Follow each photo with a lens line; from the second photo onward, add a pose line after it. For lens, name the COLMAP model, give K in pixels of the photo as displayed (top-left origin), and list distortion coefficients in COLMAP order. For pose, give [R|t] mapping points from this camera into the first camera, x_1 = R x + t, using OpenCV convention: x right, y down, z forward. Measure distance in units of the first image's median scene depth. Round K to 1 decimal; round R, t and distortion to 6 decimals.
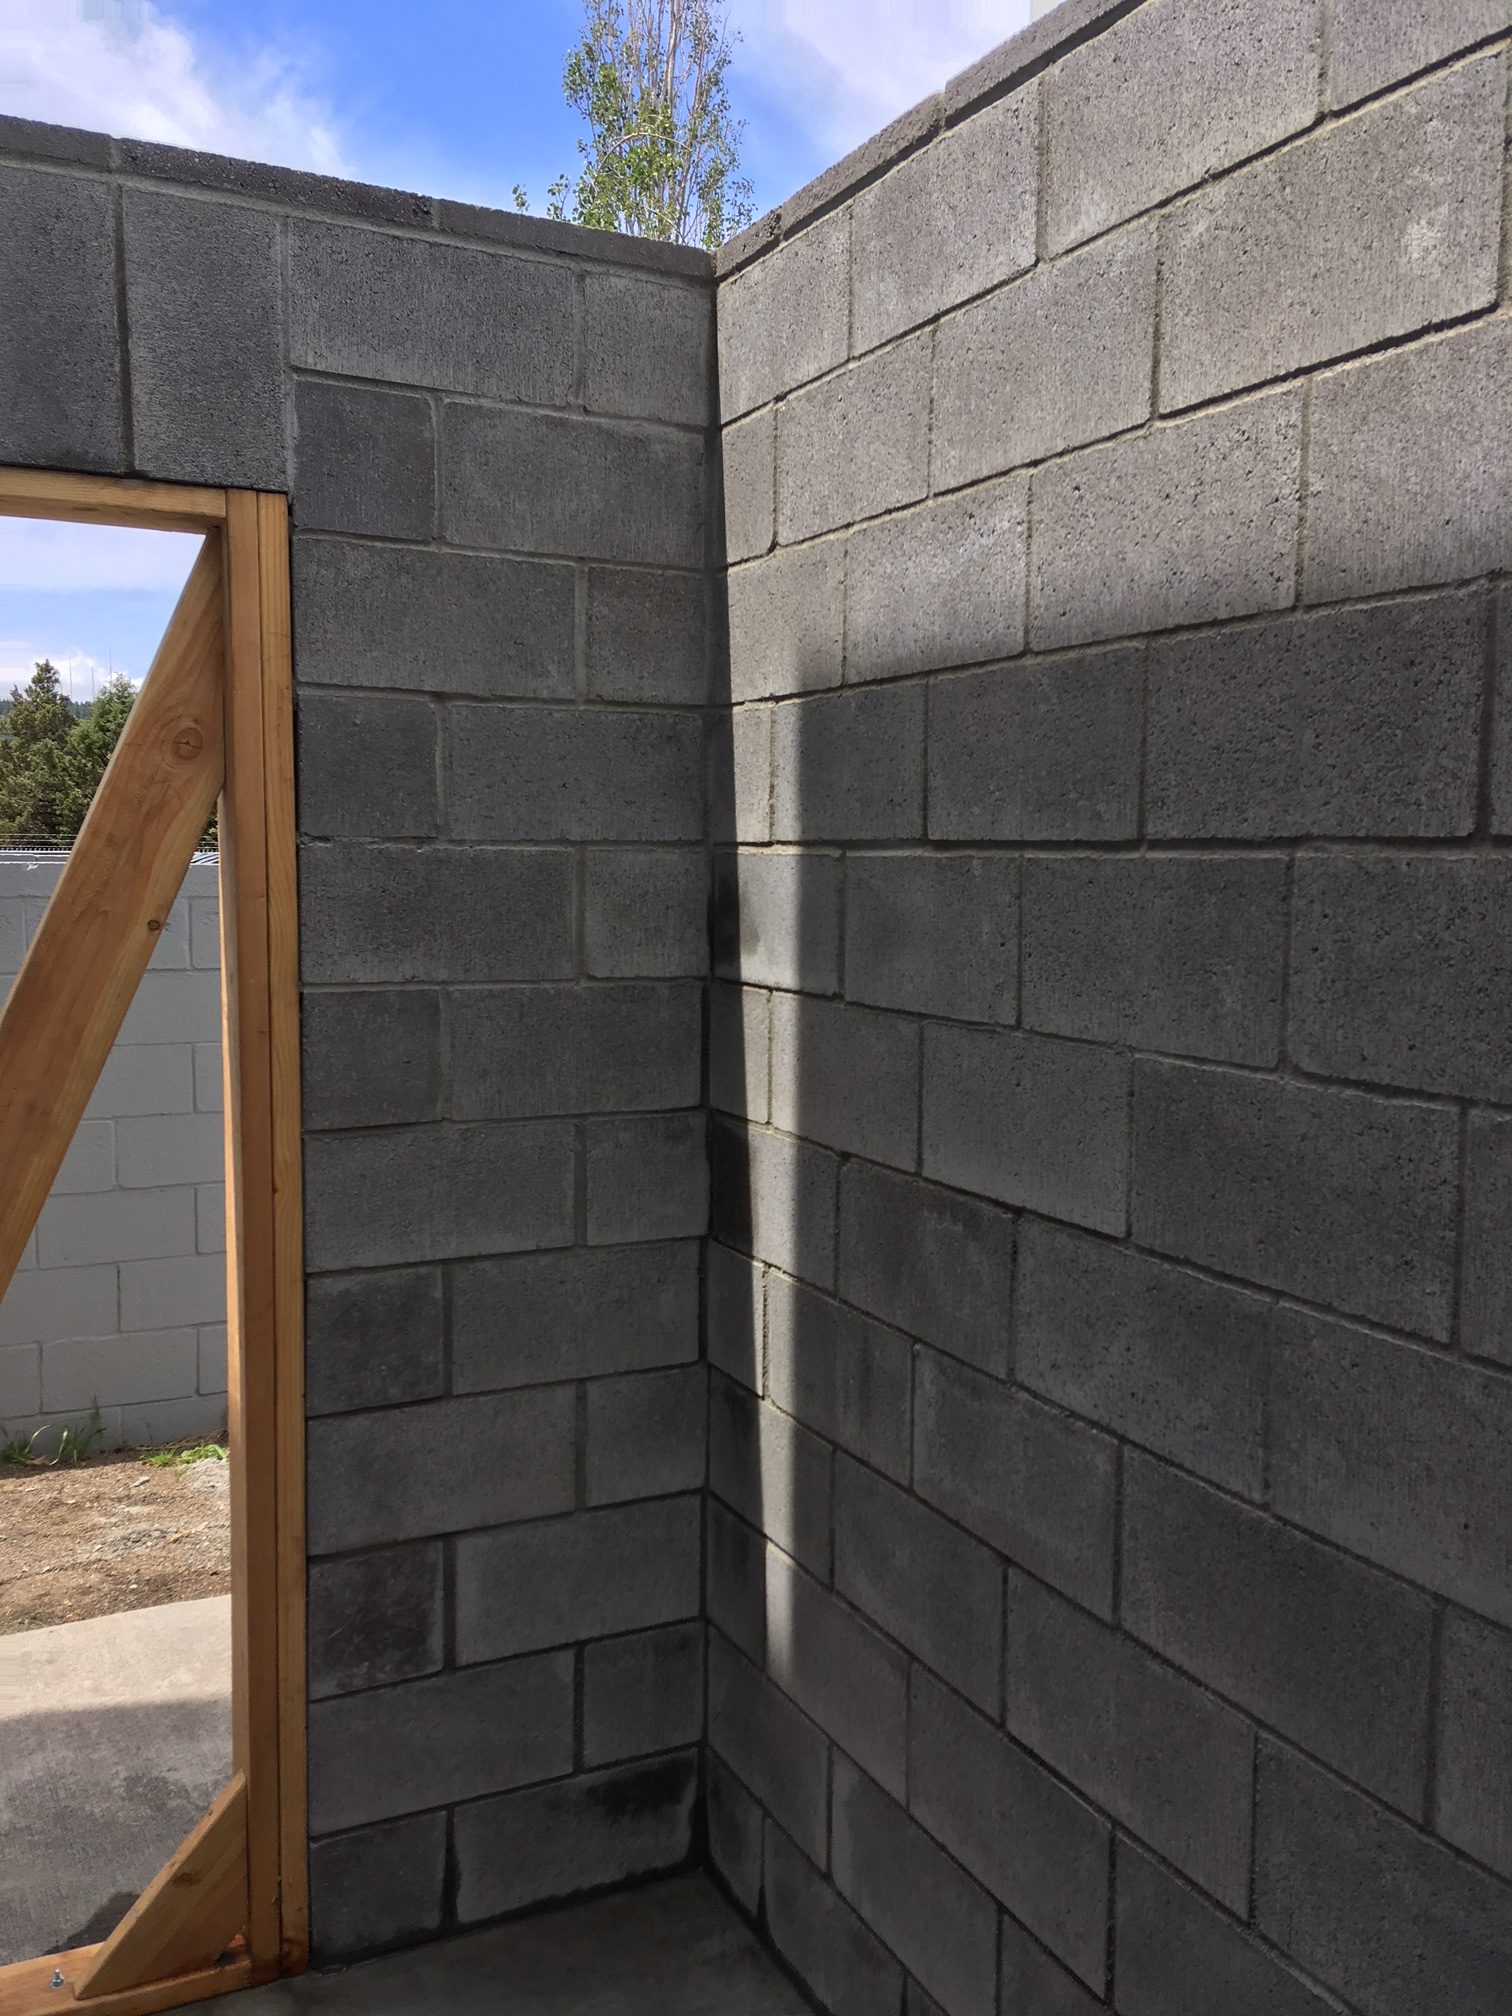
lens RADIAL K [[1640.8, 0, 756.0], [0, 1640.8, 1008.0], [0, 0, 1]] dist [0.120554, -0.173457]
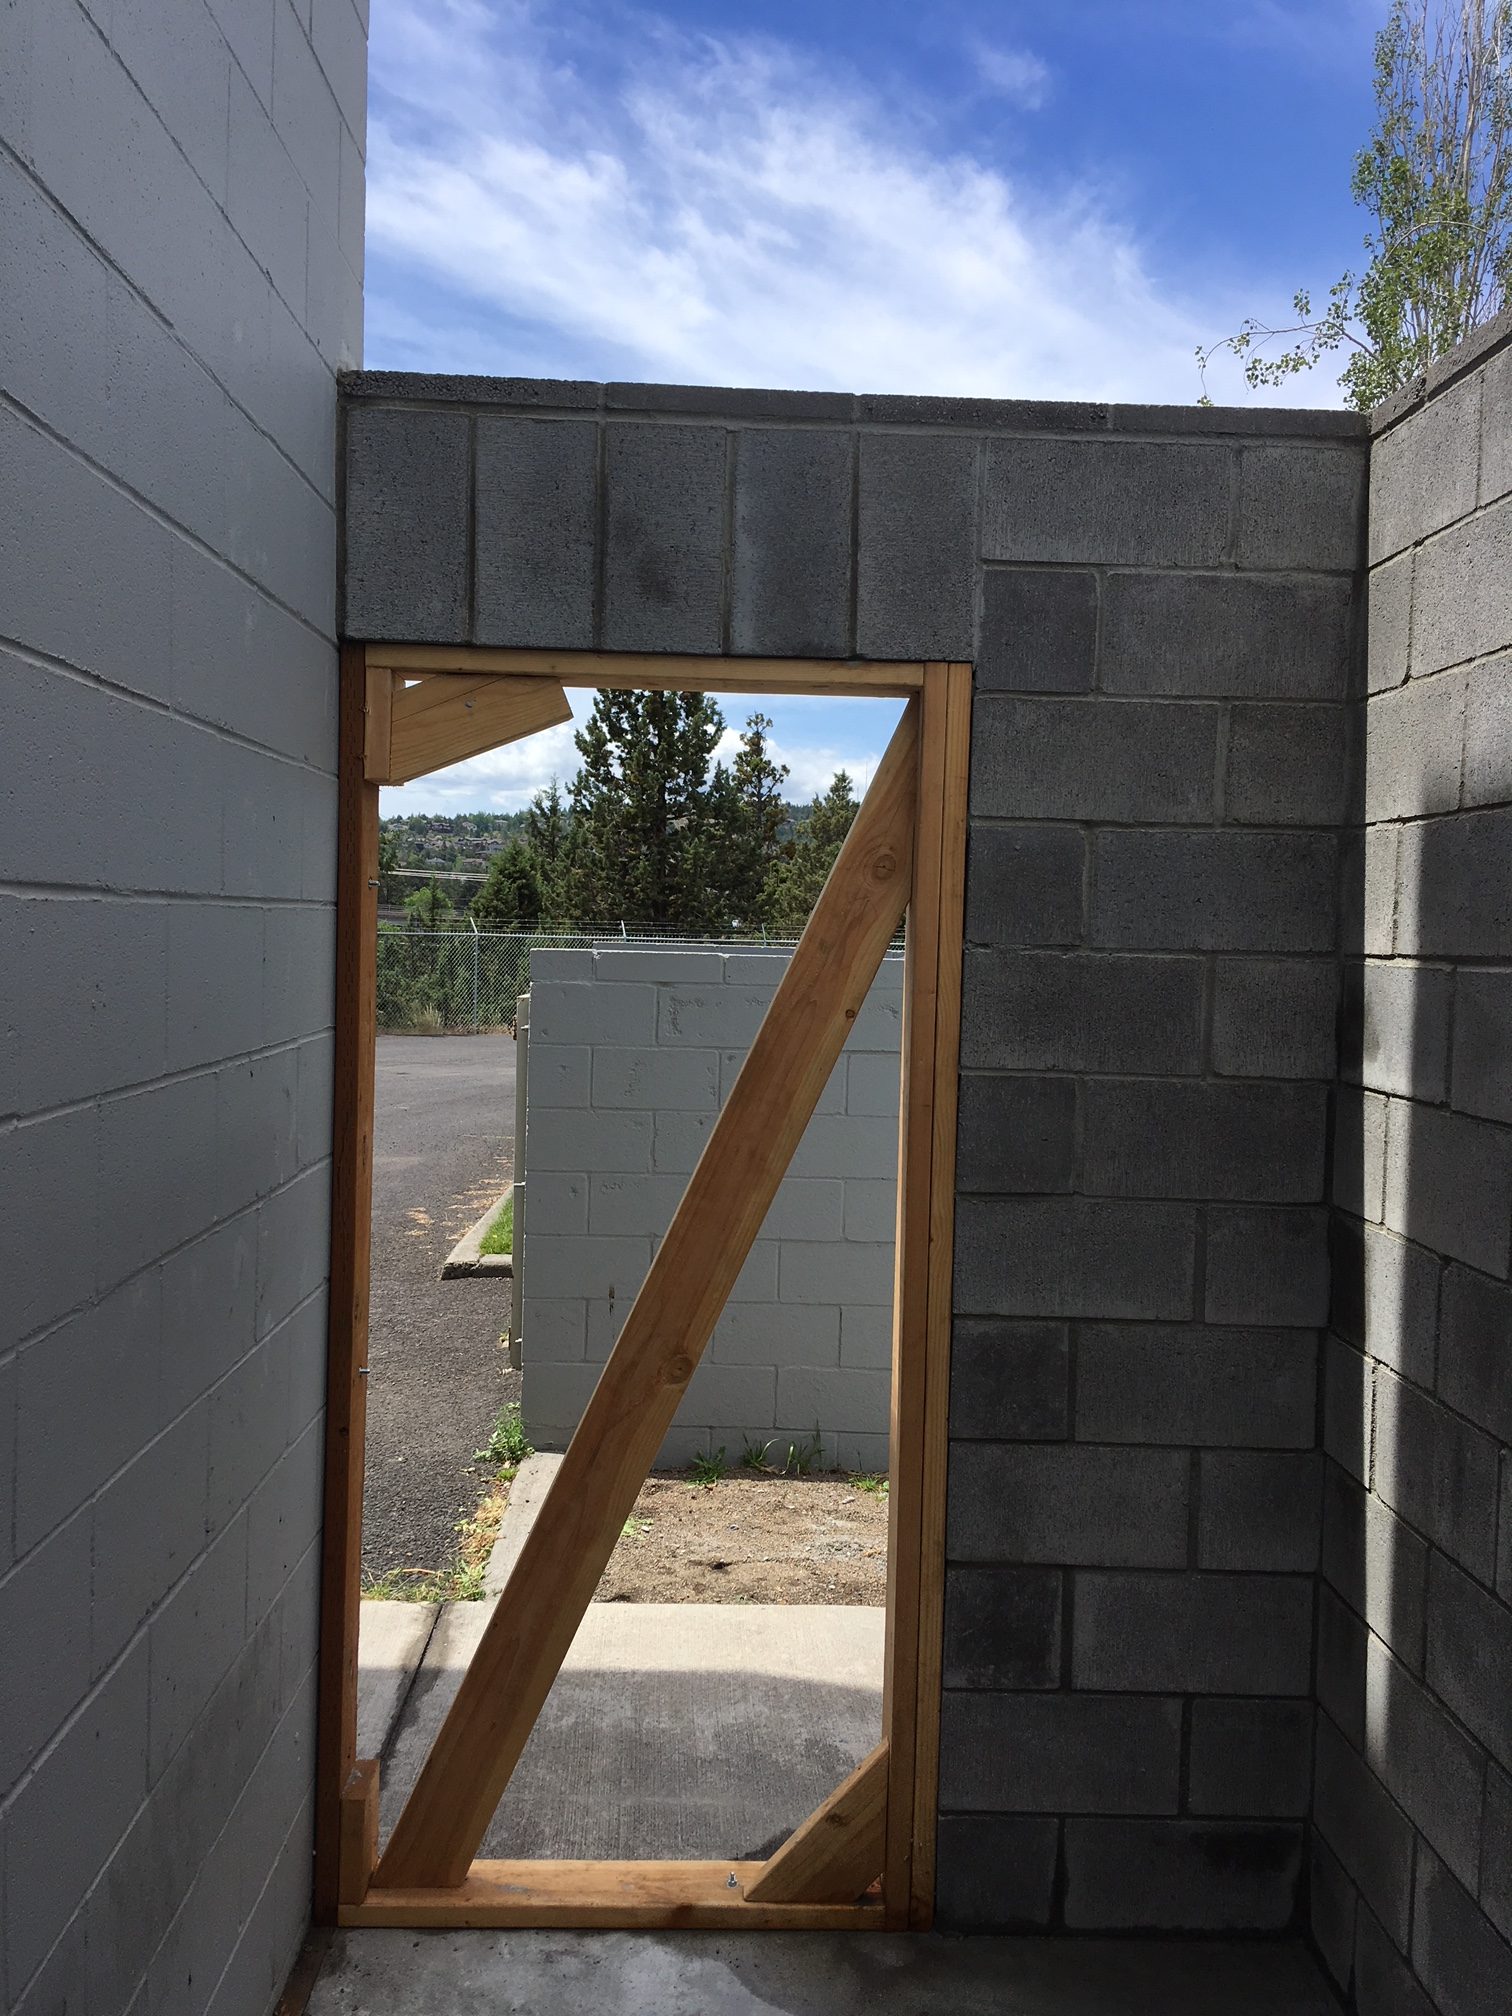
lens RADIAL K [[1640.8, 0, 756.0], [0, 1640.8, 1008.0], [0, 0, 1]] dist [0.120554, -0.173457]
pose [[0.901161, 0.034121, -0.432140, 0.099326], [-0.058696, 0.997321, -0.043656, 0.003205], [0.429493, 0.064706, 0.900749, -0.125814]]
